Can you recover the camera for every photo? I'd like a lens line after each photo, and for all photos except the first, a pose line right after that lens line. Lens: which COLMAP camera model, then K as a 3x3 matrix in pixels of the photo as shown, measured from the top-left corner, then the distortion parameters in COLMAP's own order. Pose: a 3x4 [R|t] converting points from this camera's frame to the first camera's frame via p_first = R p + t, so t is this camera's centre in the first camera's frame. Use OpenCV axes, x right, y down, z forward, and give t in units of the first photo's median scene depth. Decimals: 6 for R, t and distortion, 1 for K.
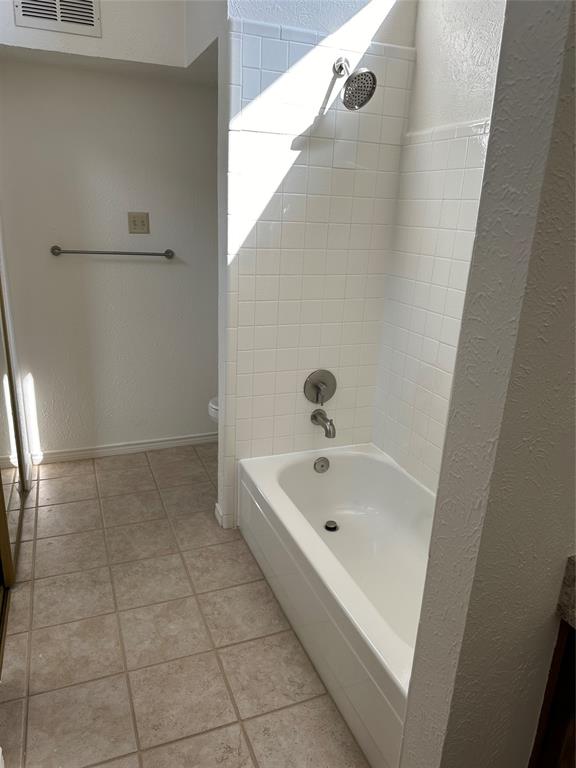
lens RADIAL K [[535.3, 0, 284.0], [0, 535.3, 394.2], [0, 0, 1]] dist [0.128236, -0.178745]
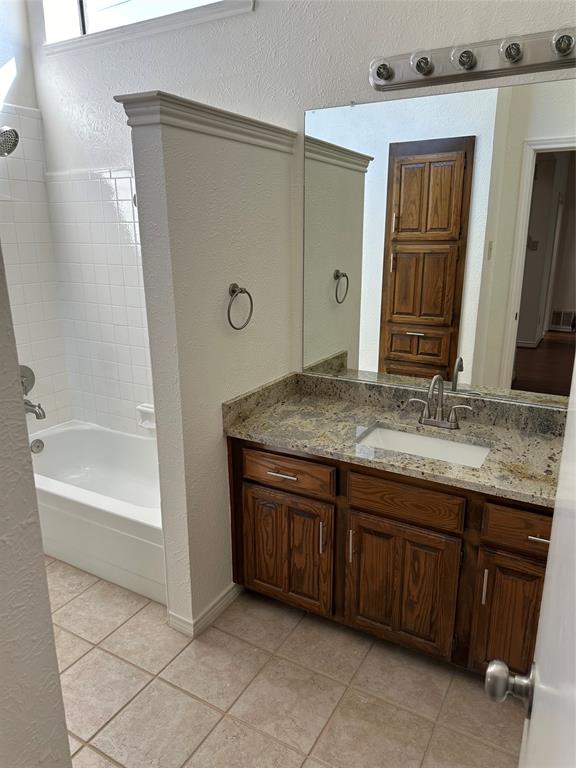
lens RADIAL K [[535.3, 0, 284.0], [0, 535.3, 394.2], [0, 0, 1]] dist [0.128236, -0.178745]
pose [[0.787791, -0.215749, 0.576920, -0.208623], [0.229408, 0.972032, 0.050250, 0.106669], [-0.571627, 0.092764, 0.815253, -0.358855]]
